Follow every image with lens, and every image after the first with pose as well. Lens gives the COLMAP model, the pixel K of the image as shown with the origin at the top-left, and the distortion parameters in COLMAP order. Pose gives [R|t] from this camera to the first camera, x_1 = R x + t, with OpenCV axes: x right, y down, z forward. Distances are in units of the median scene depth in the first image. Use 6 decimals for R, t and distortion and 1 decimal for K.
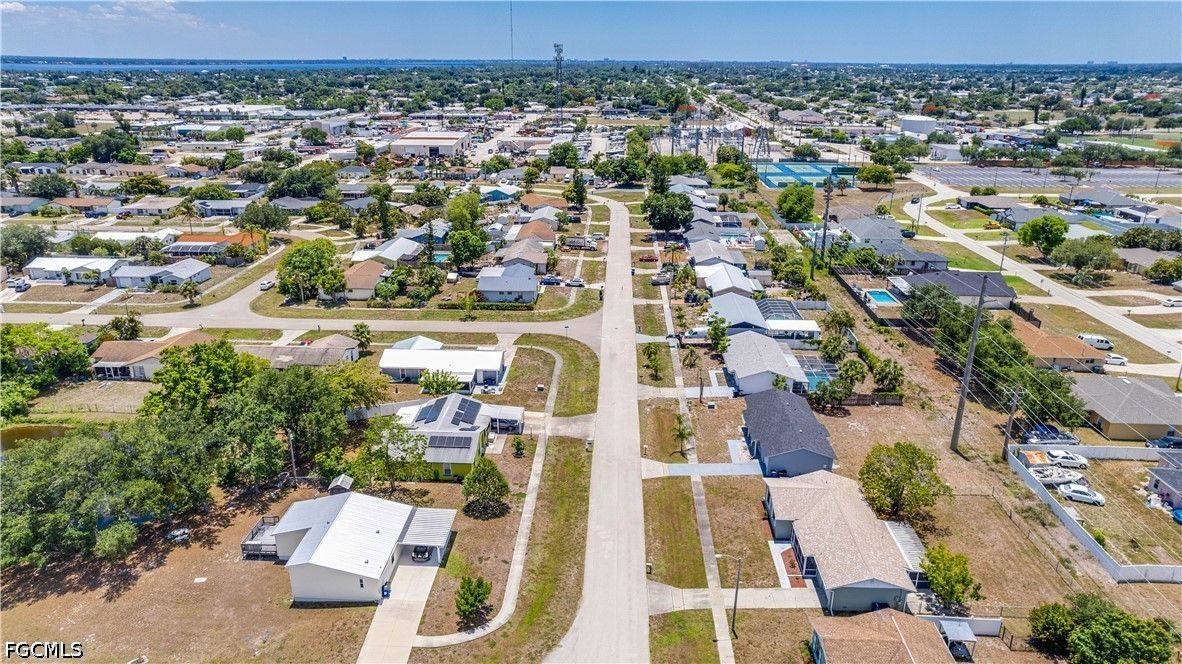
lens RADIAL K [[759.5, 0, 588.1], [0, 759.5, 329.4], [0, 0, 1]] dist [-0.037038, 0.054179]
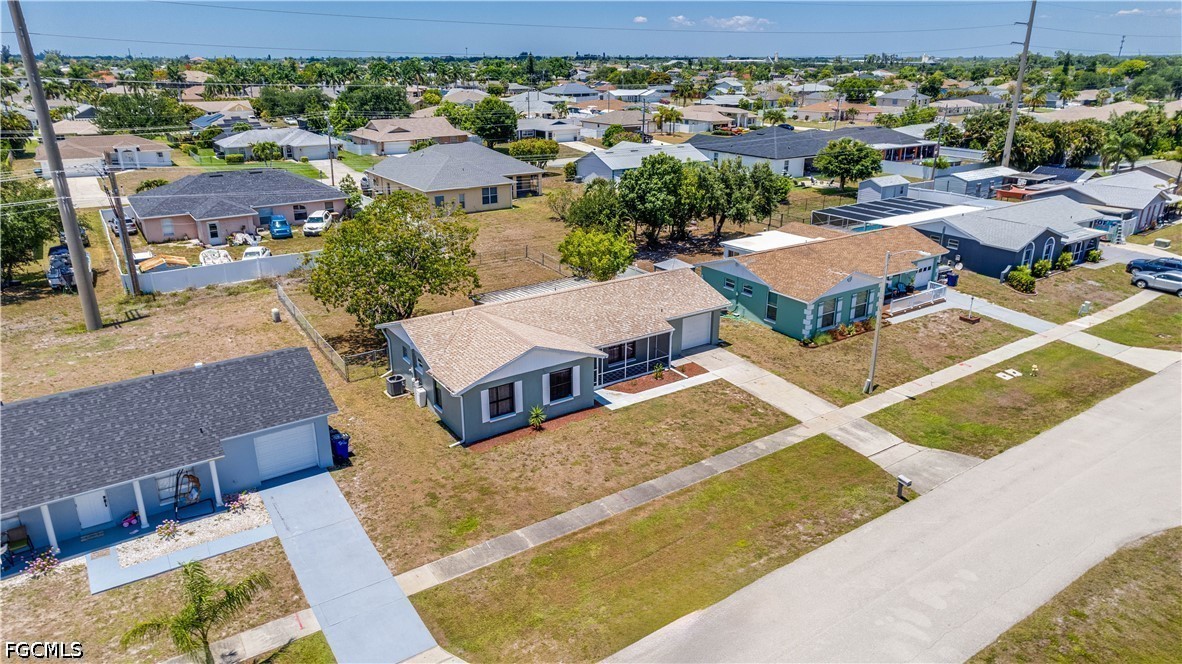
lens RADIAL K [[759.5, 0, 588.1], [0, 759.5, 329.4], [0, 0, 1]] dist [-0.037038, 0.054179]
pose [[-0.598708, -0.277719, 0.751279, -0.056150], [0.270300, 0.812887, 0.515900, -0.005198], [-0.753981, 0.511944, -0.411614, 0.708300]]
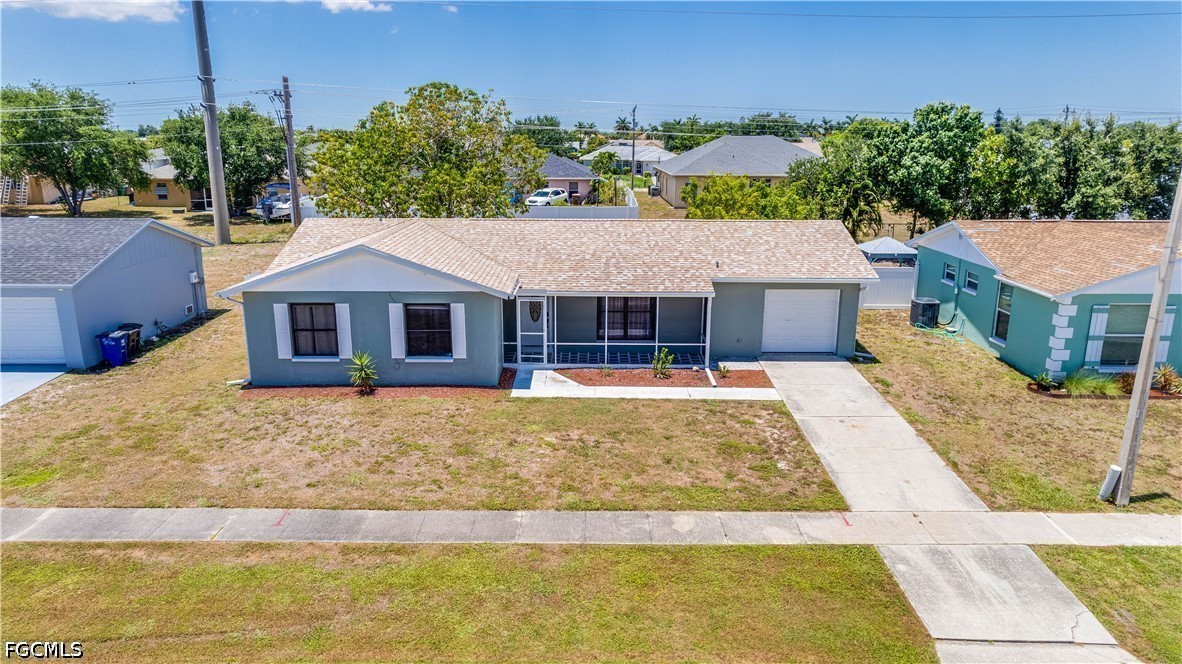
lens RADIAL K [[759.5, 0, 588.1], [0, 759.5, 329.4], [0, 0, 1]] dist [-0.037038, 0.054179]
pose [[-0.045057, -0.253607, 0.966257, -0.005122], [0.338849, 0.906019, 0.253597, 0.120908], [-0.939761, 0.338842, 0.045112, 0.573861]]
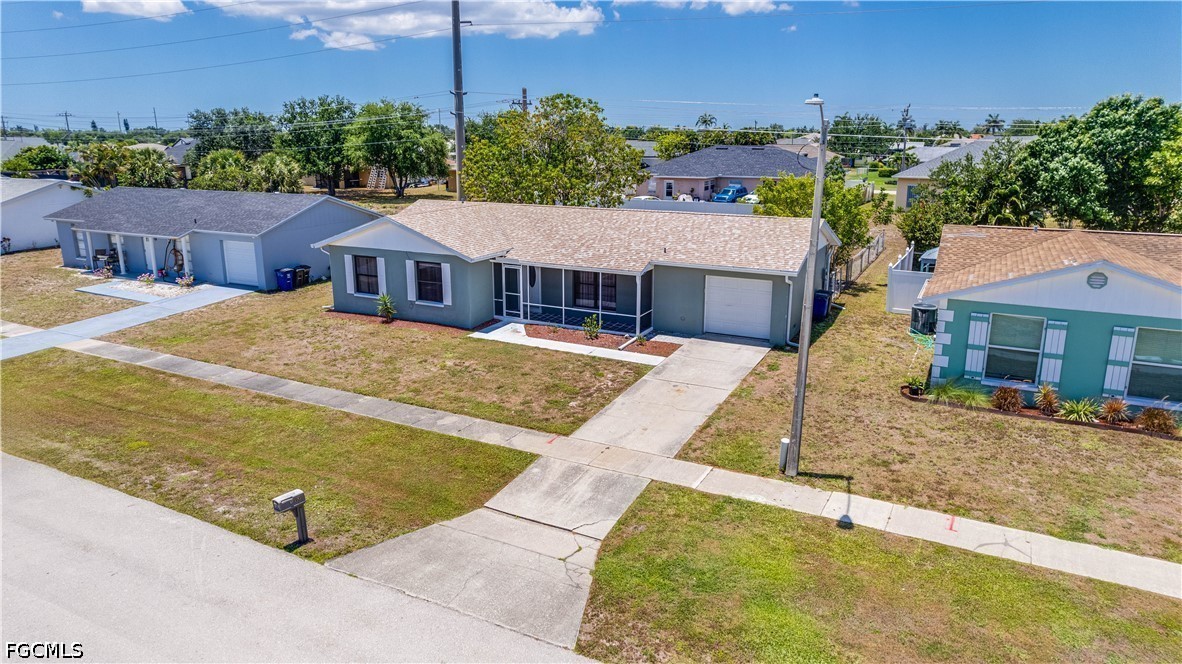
lens RADIAL K [[759.5, 0, 588.1], [0, 759.5, 329.4], [0, 0, 1]] dist [-0.037038, 0.054179]
pose [[0.425785, -0.232173, 0.874530, -0.023579], [0.314598, 0.944204, 0.097501, 0.156226], [-0.848372, 0.233611, 0.475069, 0.473708]]
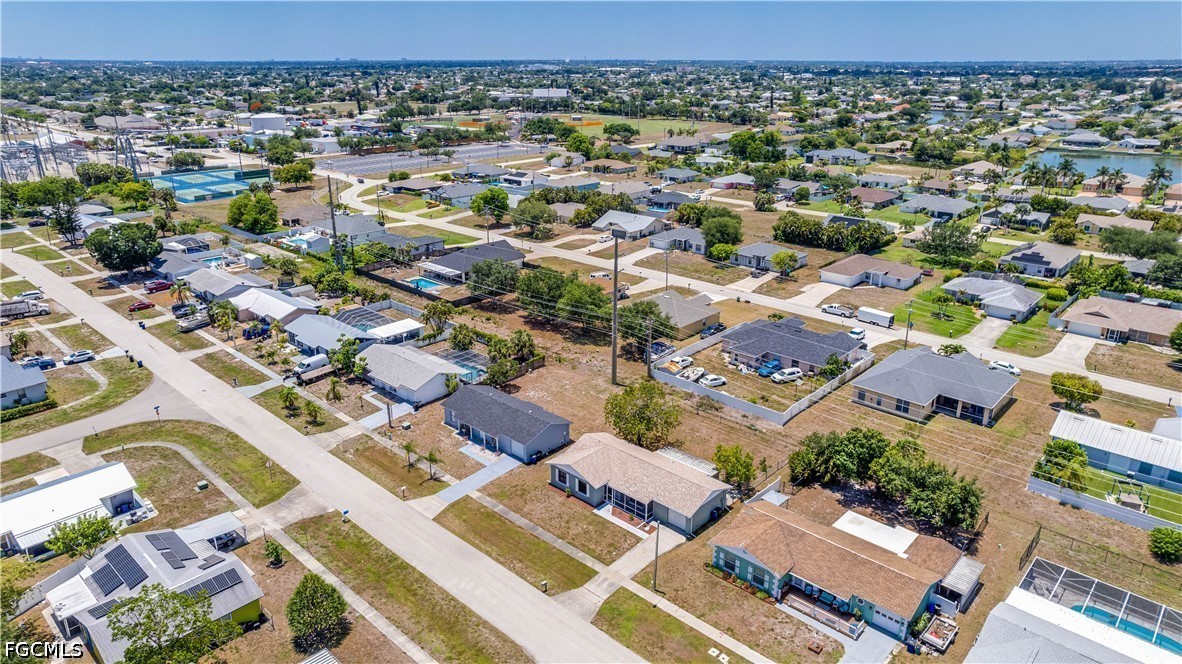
lens RADIAL K [[759.5, 0, 588.1], [0, 759.5, 329.4], [0, 0, 1]] dist [-0.037038, 0.054179]
pose [[0.646267, -0.264631, 0.715758, -0.275255], [0.262115, 0.957860, 0.117473, -0.054545], [-0.716683, 0.111692, 0.688397, 0.147296]]
